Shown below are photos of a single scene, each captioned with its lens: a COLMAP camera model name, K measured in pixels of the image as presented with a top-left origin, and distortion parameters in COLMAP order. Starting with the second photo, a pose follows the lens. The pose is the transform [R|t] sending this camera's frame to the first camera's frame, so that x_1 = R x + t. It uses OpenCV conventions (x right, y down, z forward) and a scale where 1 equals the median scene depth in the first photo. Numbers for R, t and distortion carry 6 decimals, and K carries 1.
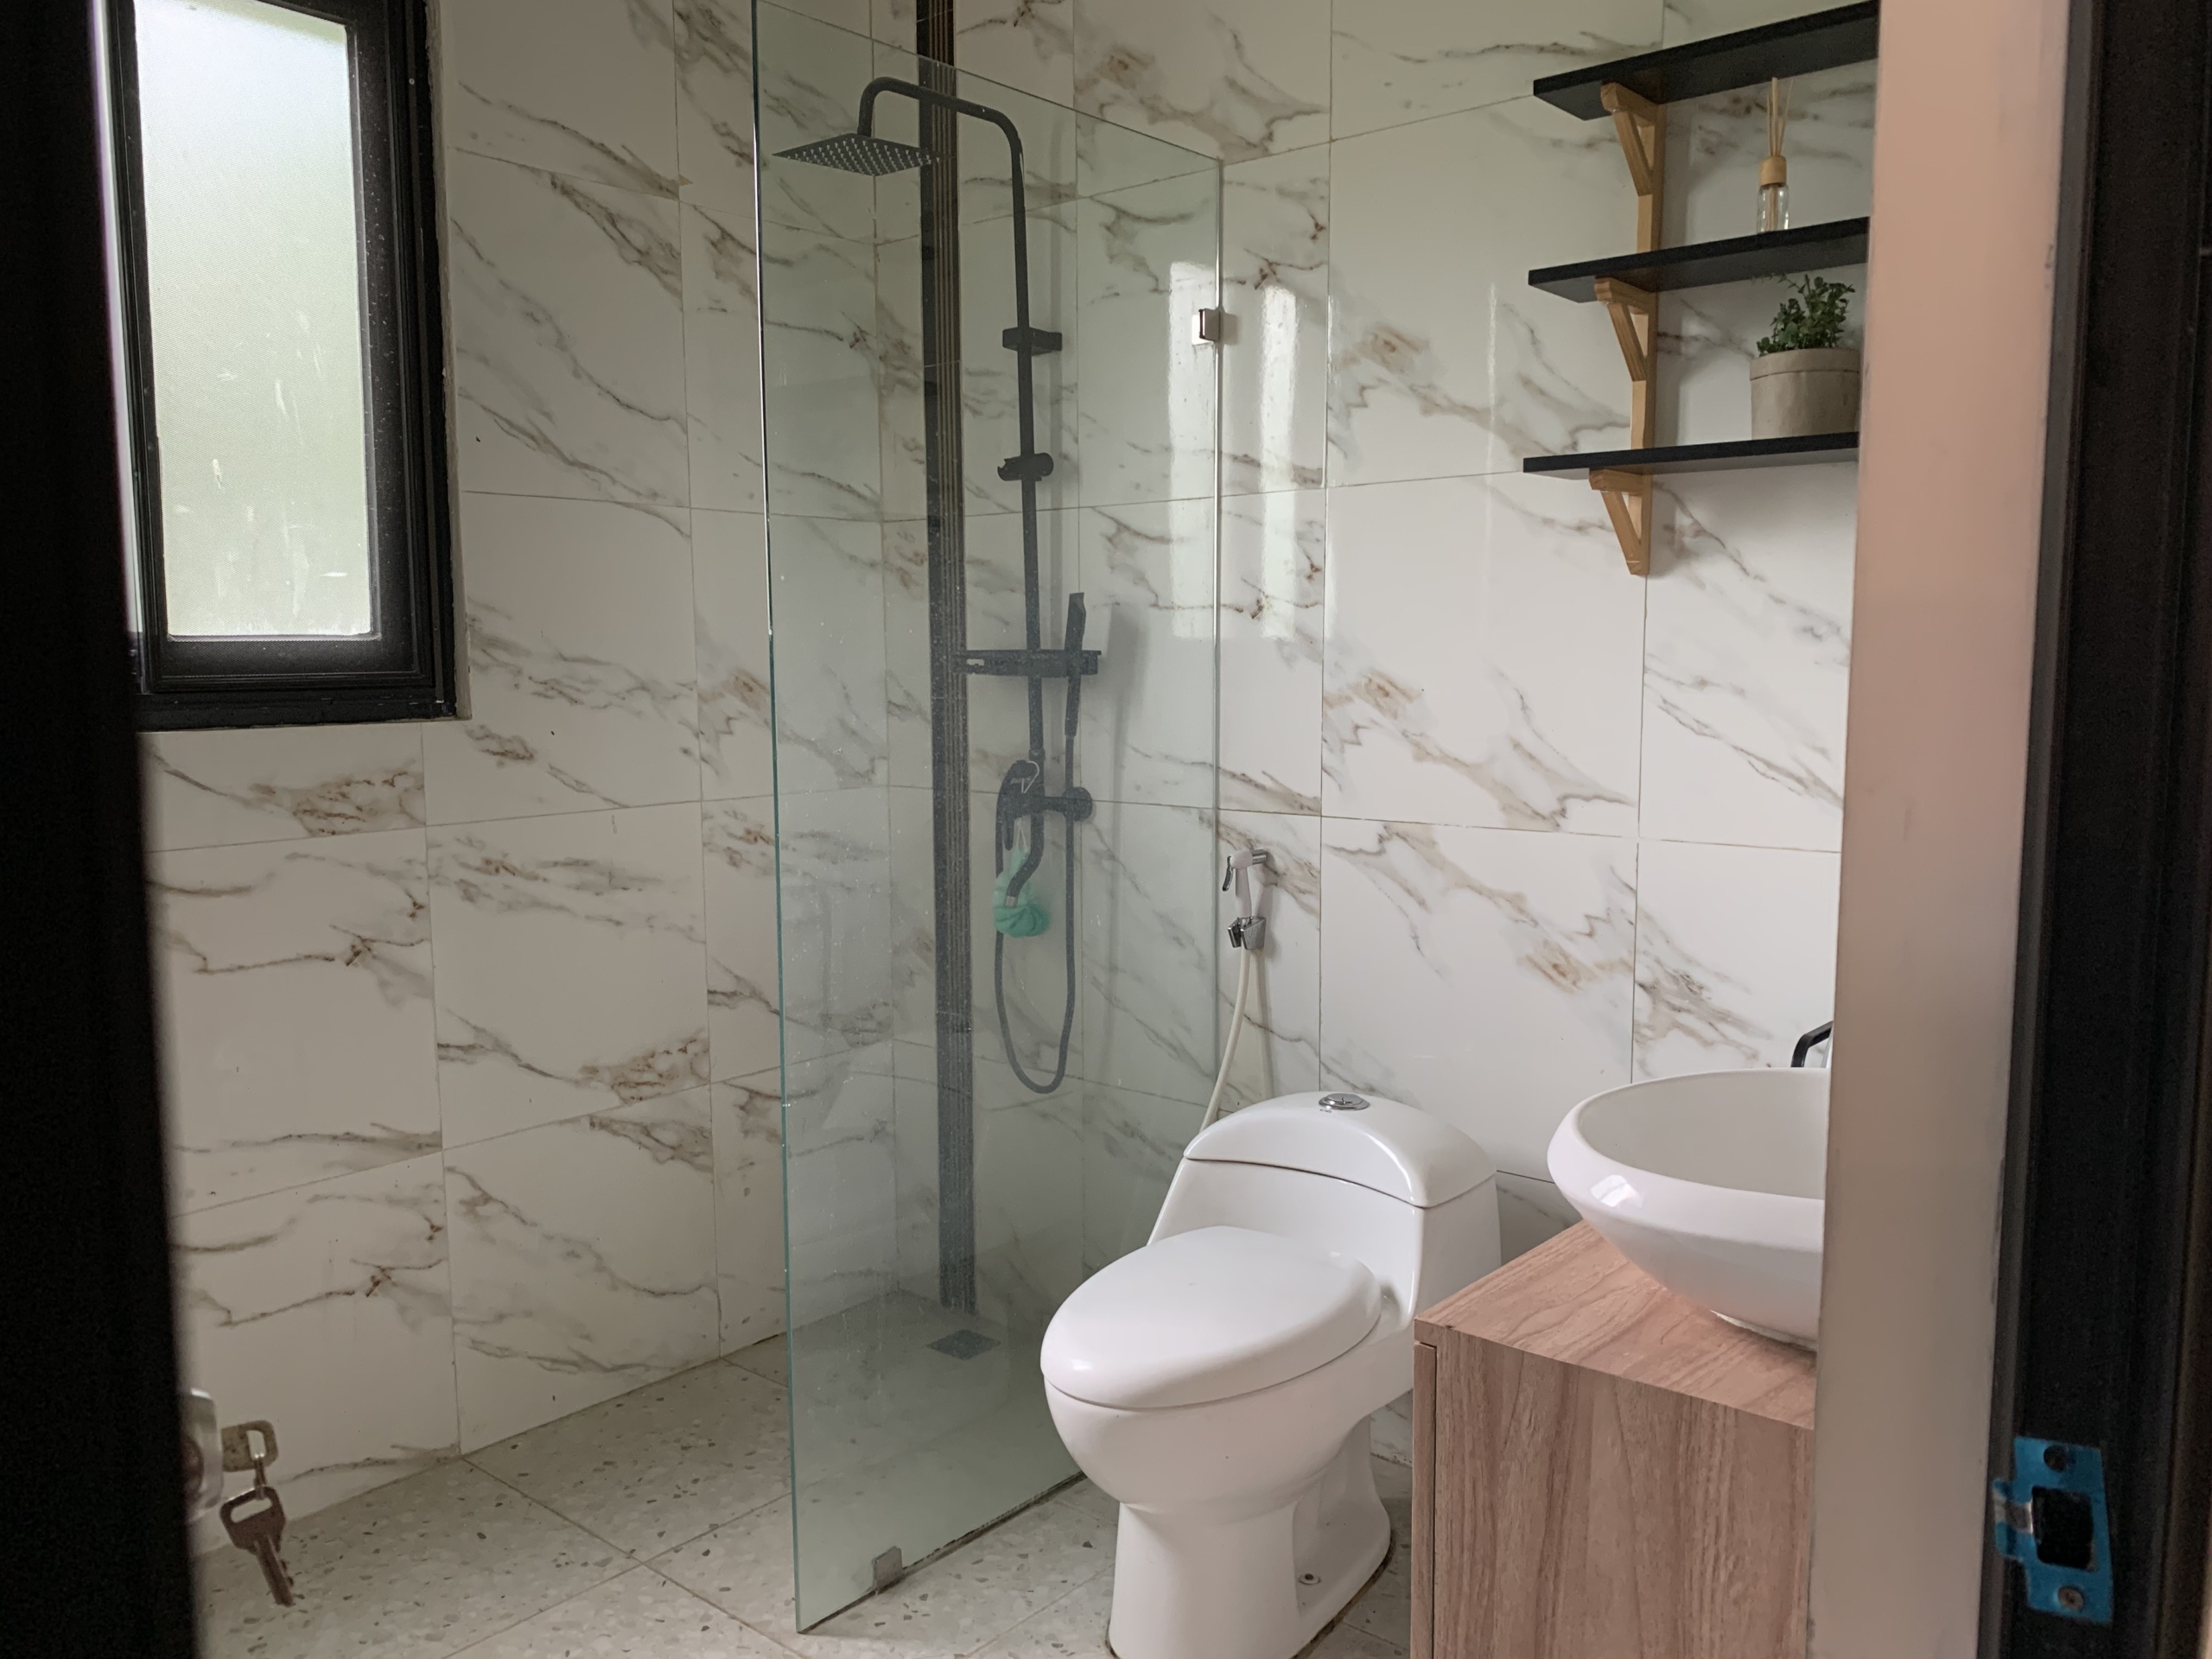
lens RADIAL K [[1668.7, 0, 1090.2], [0, 1668.7, 850.9], [0, 0, 1]] dist [0.137798, -0.253305]
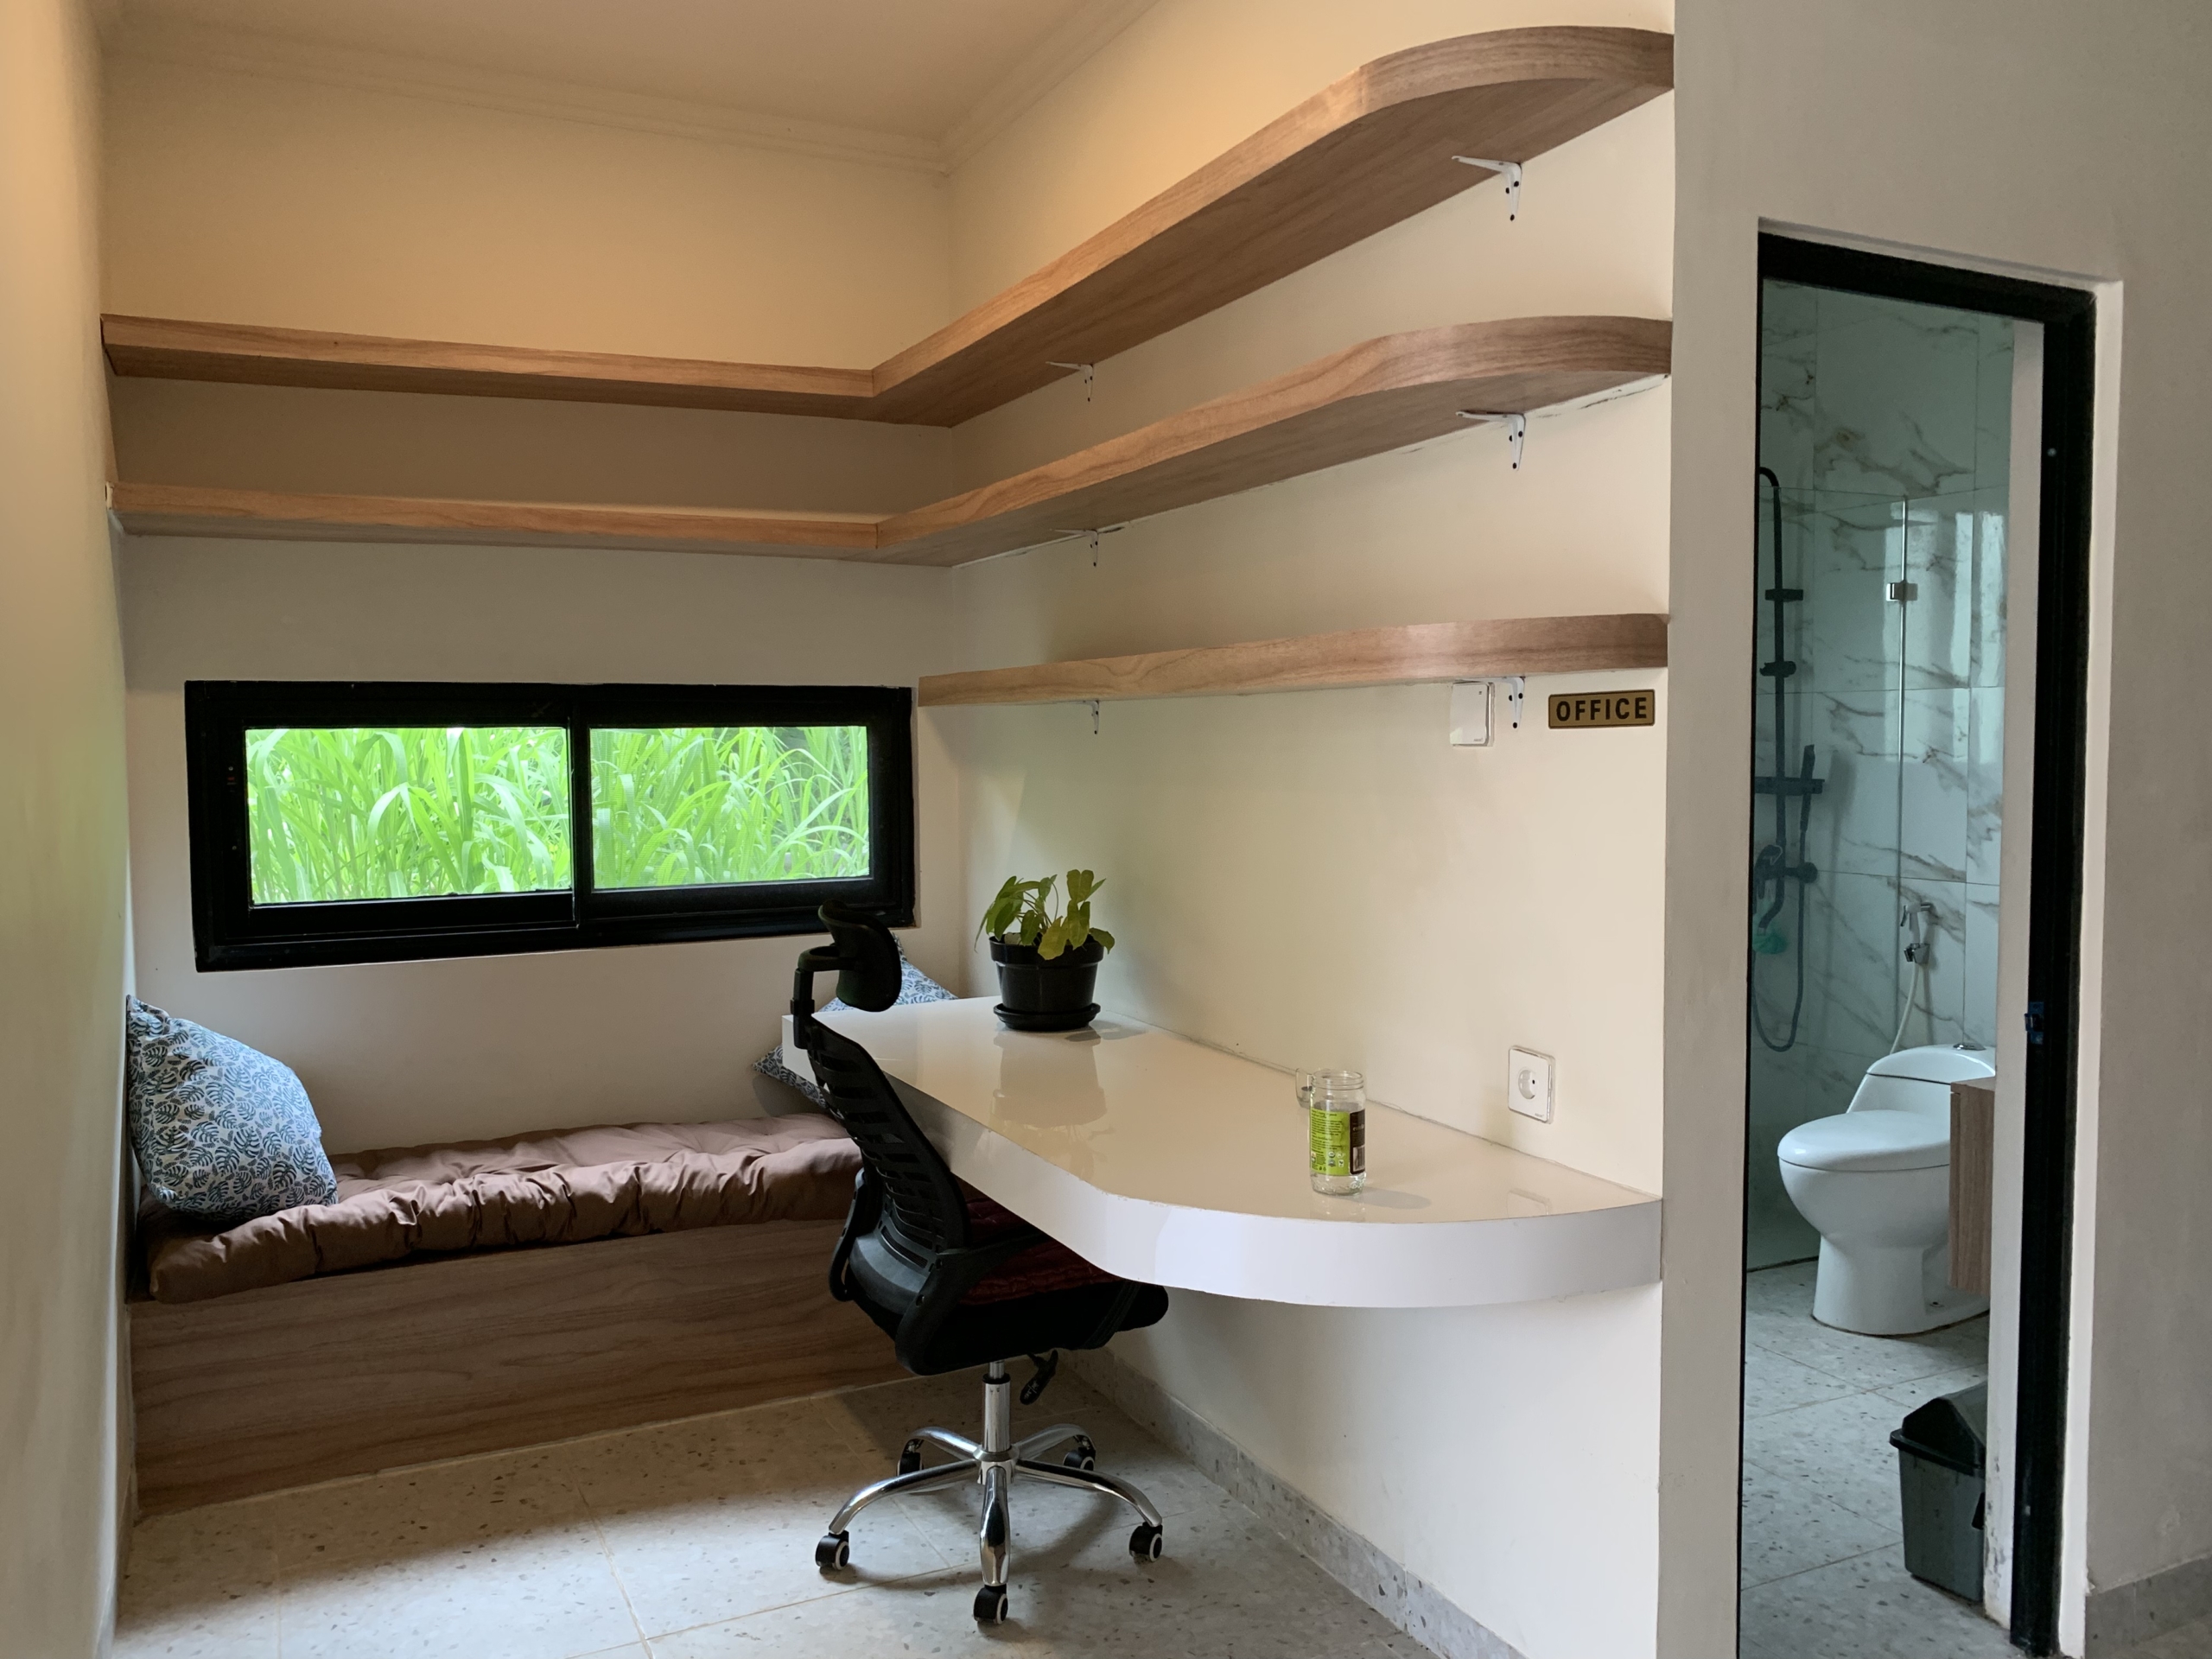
lens RADIAL K [[1658.5, 0, 1106.0], [0, 1658.5, 829.5], [0, 0, 1]] dist [-0.007127, 0.002227]
pose [[0.914850, 0.019755, -0.403309, 0.018136], [-0.044853, 0.997593, -0.052880, 0.047574], [0.401294, 0.066467, 0.913535, -0.774409]]
